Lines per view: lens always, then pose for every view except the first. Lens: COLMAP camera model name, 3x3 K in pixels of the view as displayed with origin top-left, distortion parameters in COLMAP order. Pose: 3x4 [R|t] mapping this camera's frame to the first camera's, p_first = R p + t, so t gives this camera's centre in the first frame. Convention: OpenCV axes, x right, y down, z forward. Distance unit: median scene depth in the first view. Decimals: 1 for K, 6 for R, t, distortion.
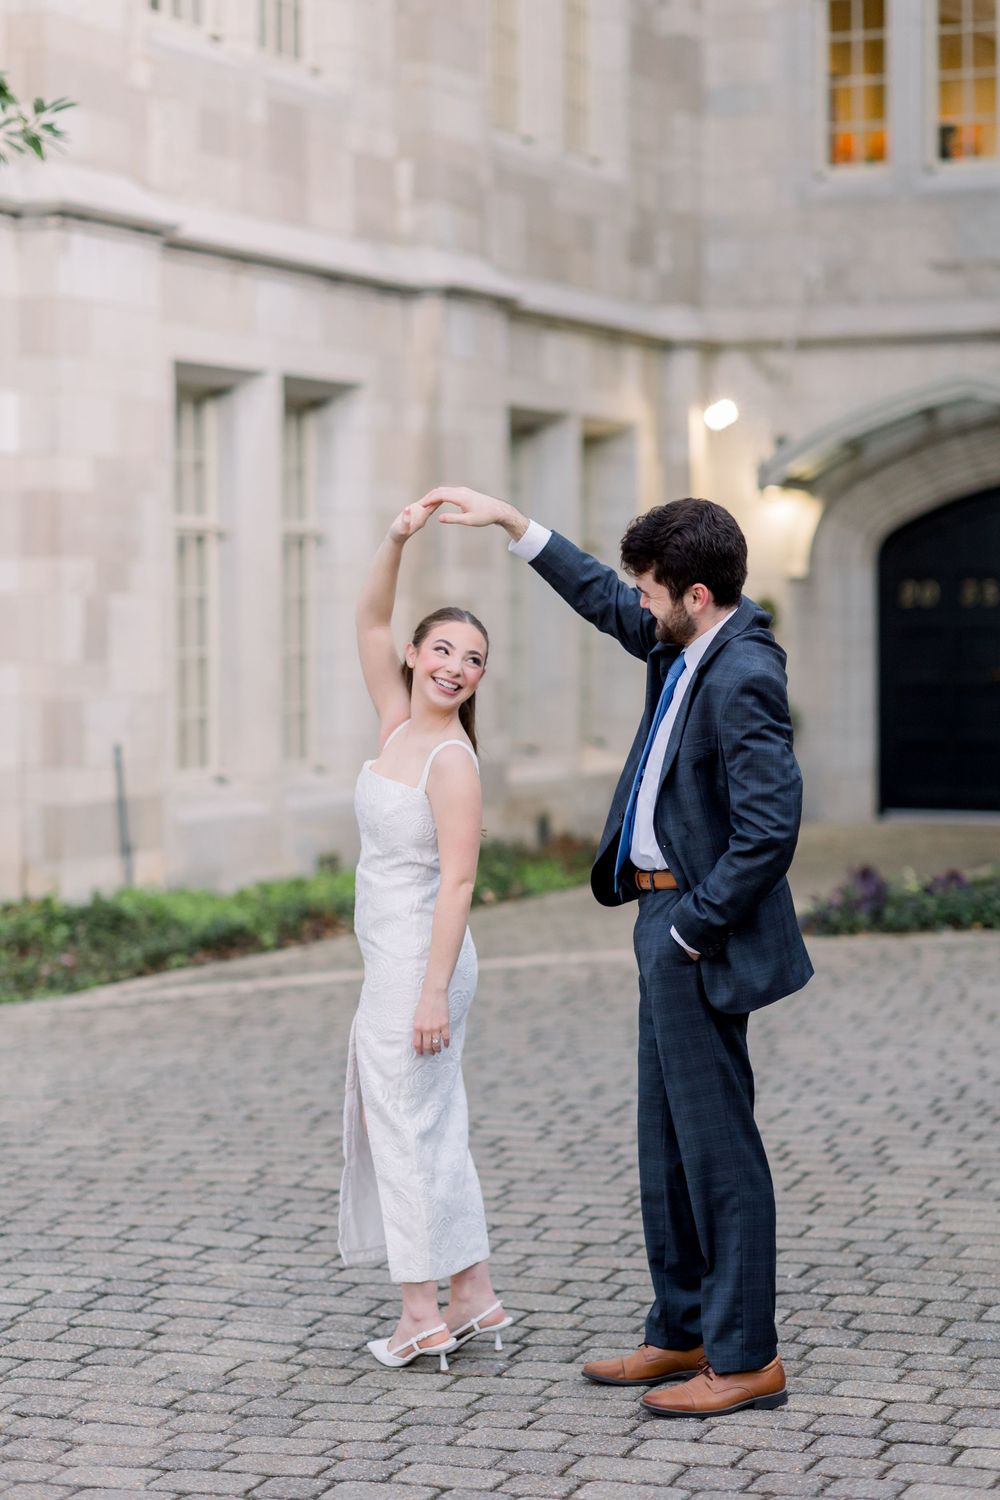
lens RADIAL K [[3639.6, 0, 500.0], [0, 3639.6, 750.0], [0, 0, 1]] dist [0.060091, 0.413058]
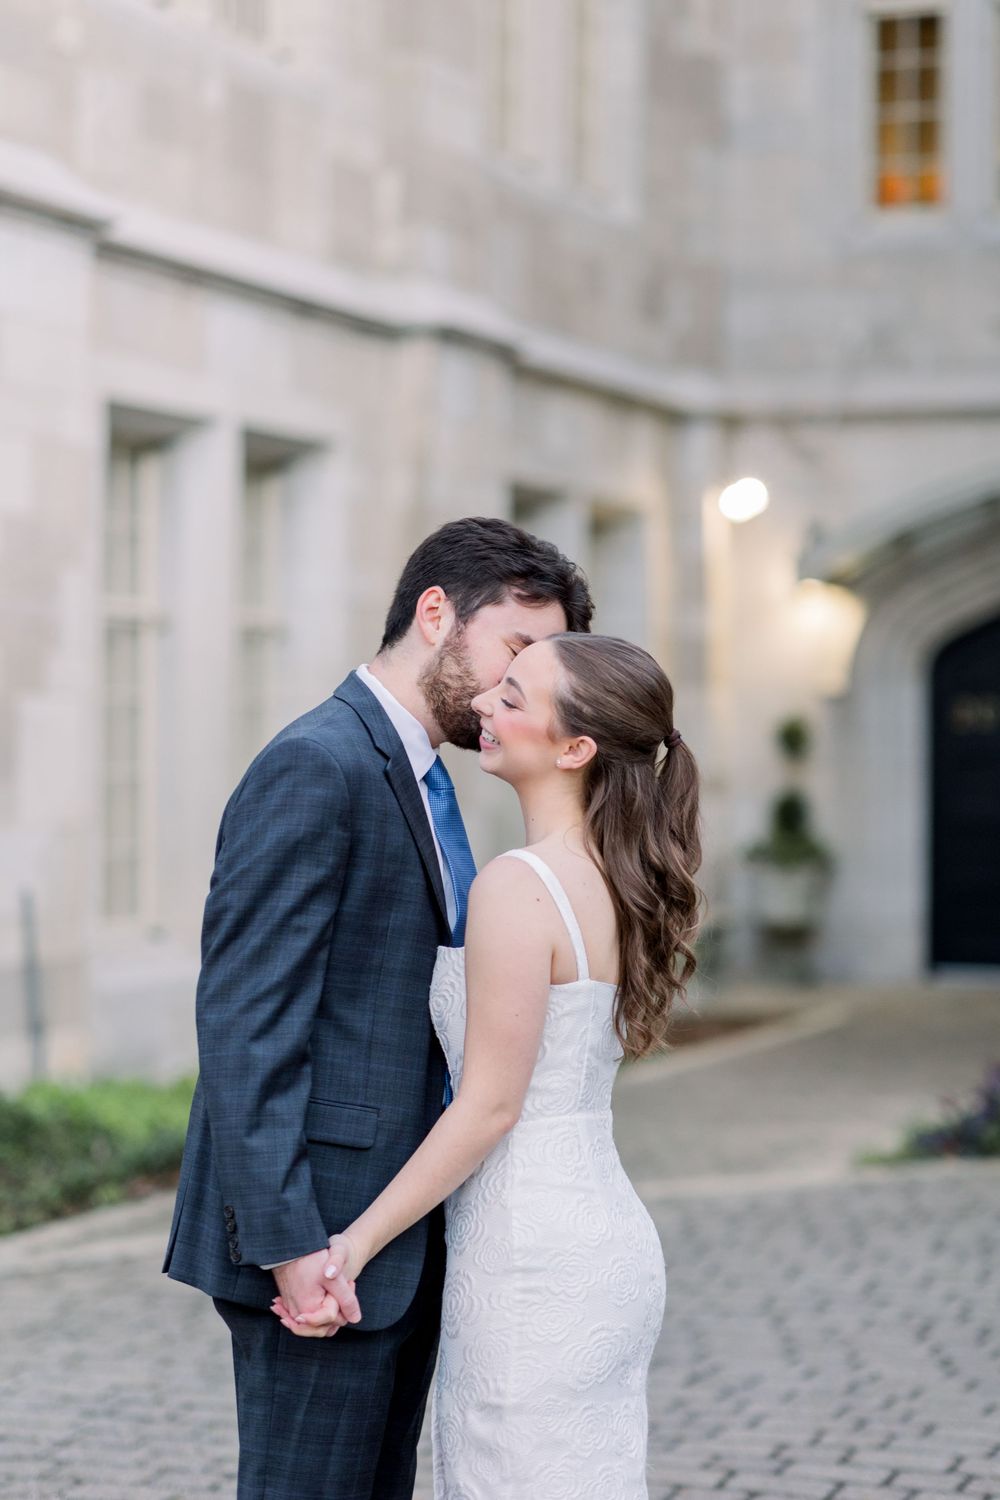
lens RADIAL K [[3541.0, 0, 500.0], [0, 3541.0, 750.0], [0, 0, 1]] dist [-0.035353, 0.083033]
pose [[0.999519, 0.008286, 0.029891, -0.024236], [-0.007165, 0.999273, -0.037441, -0.003451], [-0.030180, 0.037209, 0.998852, 0.218594]]
